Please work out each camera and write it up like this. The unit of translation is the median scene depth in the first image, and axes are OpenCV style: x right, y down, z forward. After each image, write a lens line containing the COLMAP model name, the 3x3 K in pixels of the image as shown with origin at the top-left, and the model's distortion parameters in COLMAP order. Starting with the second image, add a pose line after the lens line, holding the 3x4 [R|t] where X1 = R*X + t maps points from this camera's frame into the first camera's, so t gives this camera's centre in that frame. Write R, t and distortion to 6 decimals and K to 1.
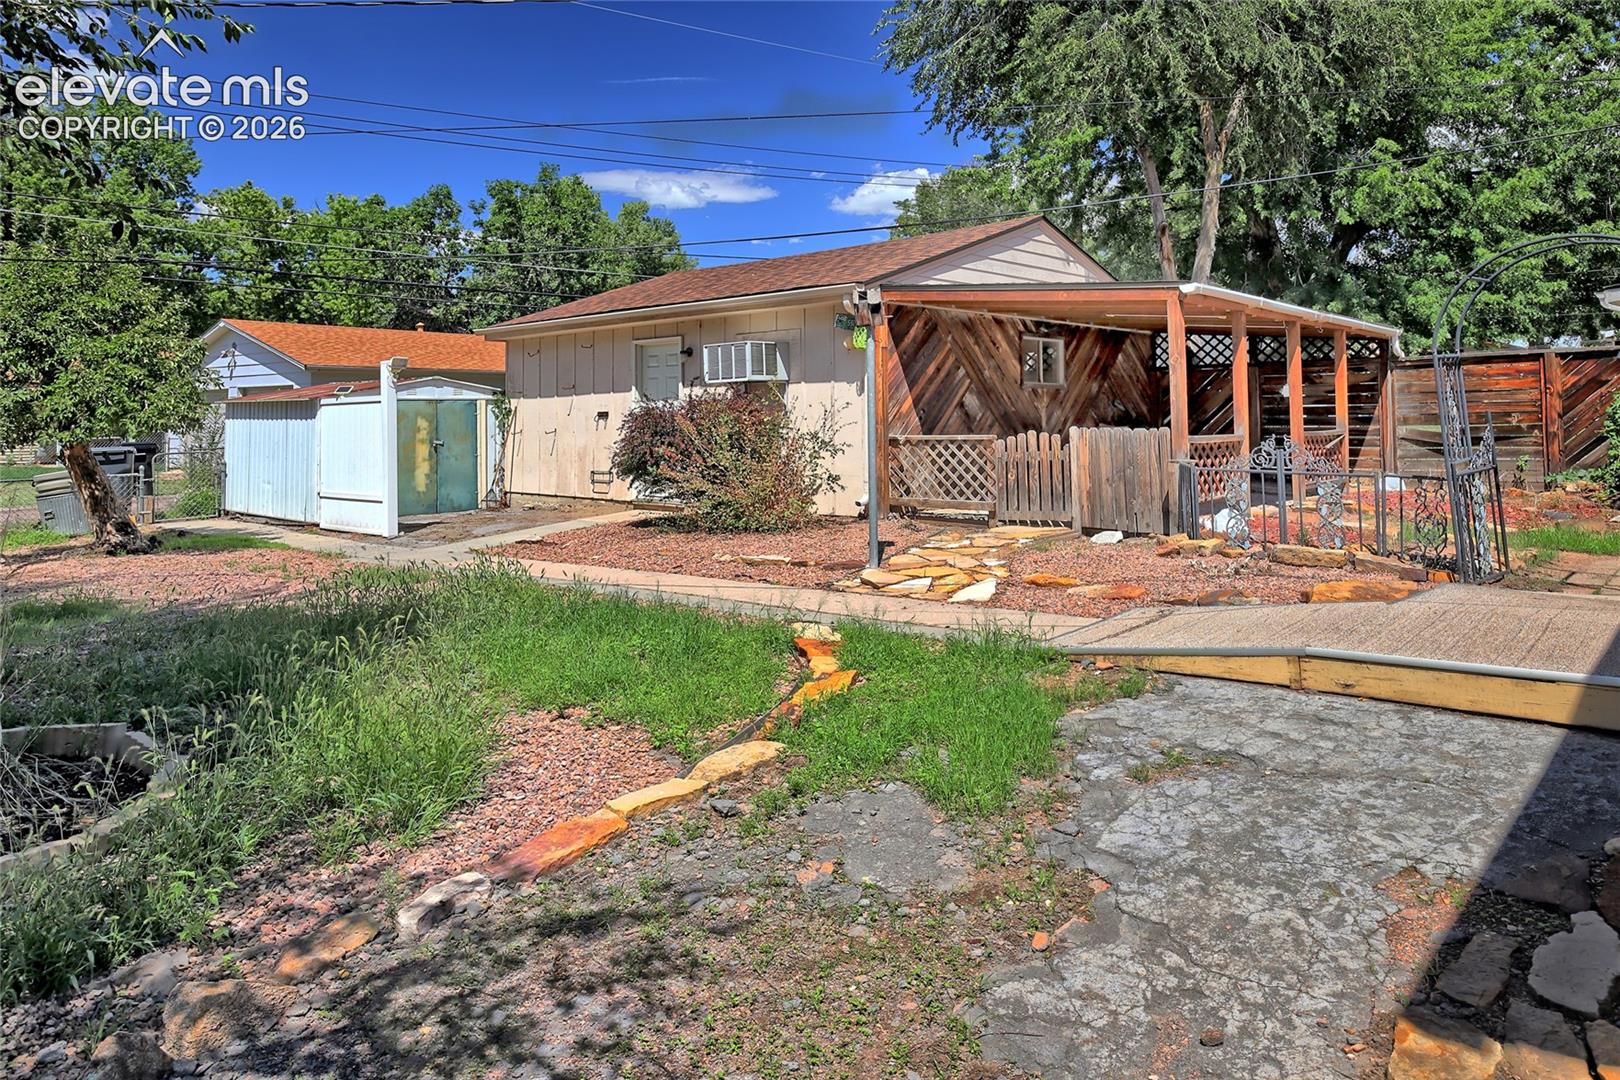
lens RADIAL K [[1065.4, 0, 810.0], [0, 1065.4, 540.0], [0, 0, 1]] dist [0.020037, 0.002503]
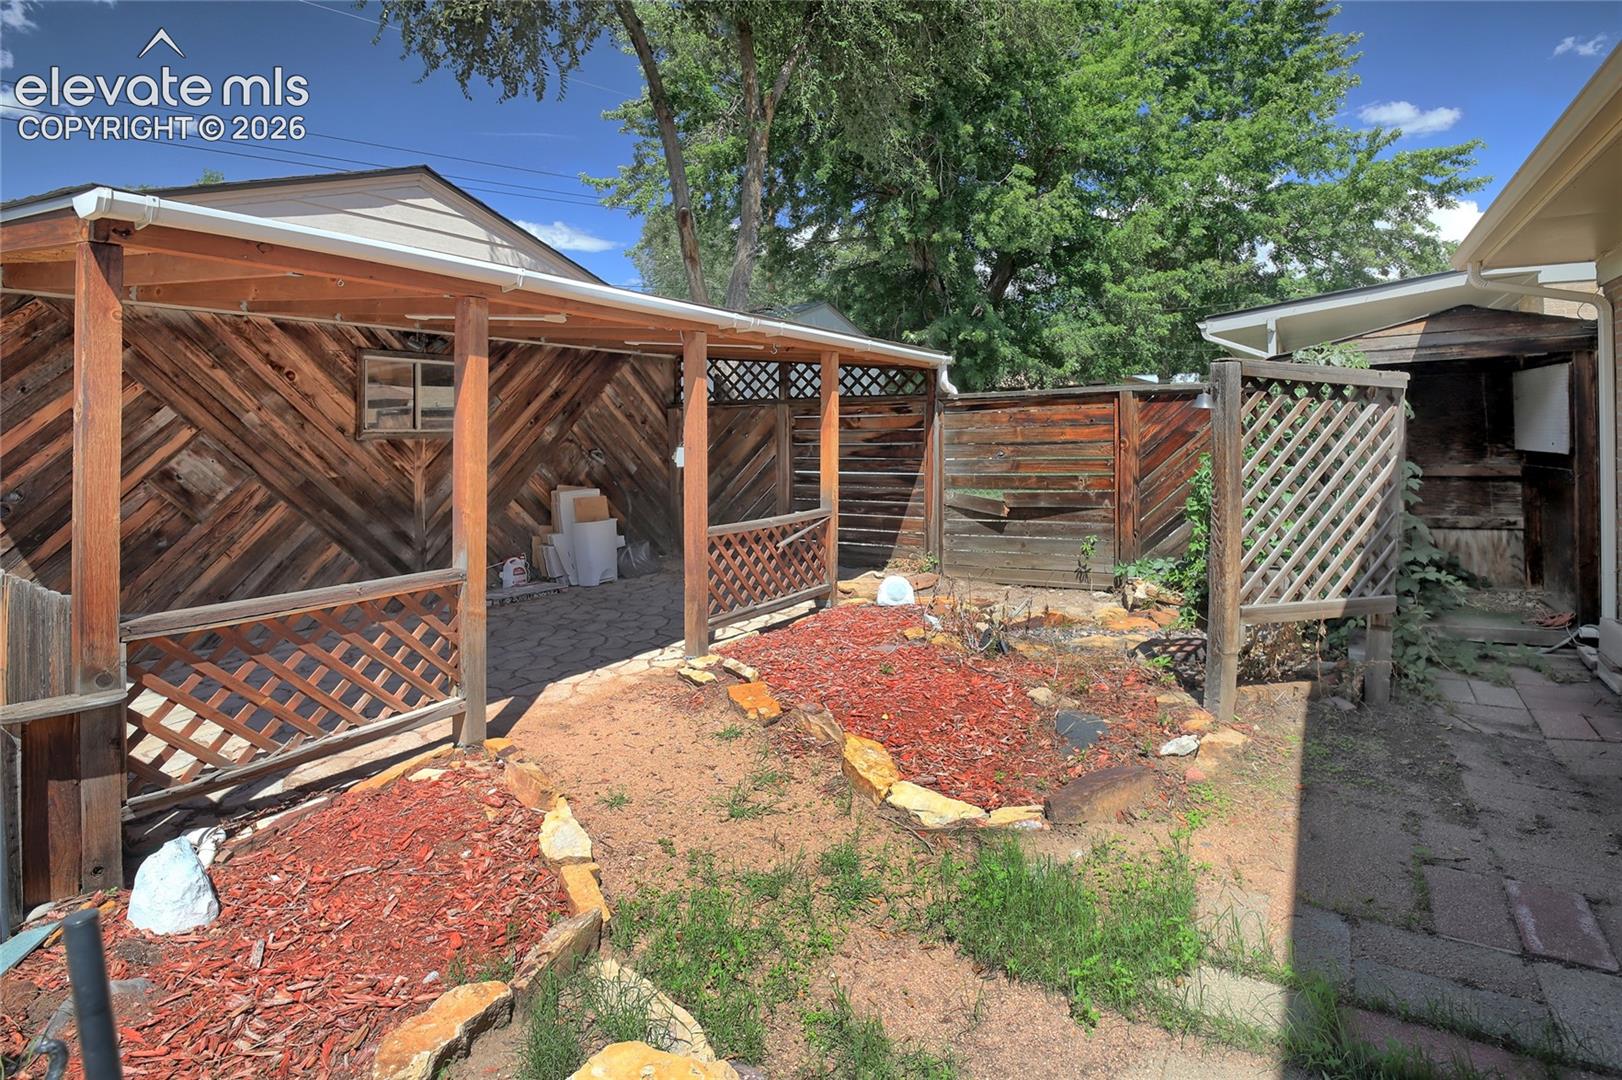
lens RADIAL K [[790.1, 0, 809.6], [0, 790.1, 605.1], [0, 0, 1]] dist [0.003744, 0.000260]
pose [[0.986443, -0.036738, 0.159939, 0.359621], [0.019592, 0.994013, 0.107490, -0.085882], [-0.162930, -0.102899, 0.981257, 0.463810]]
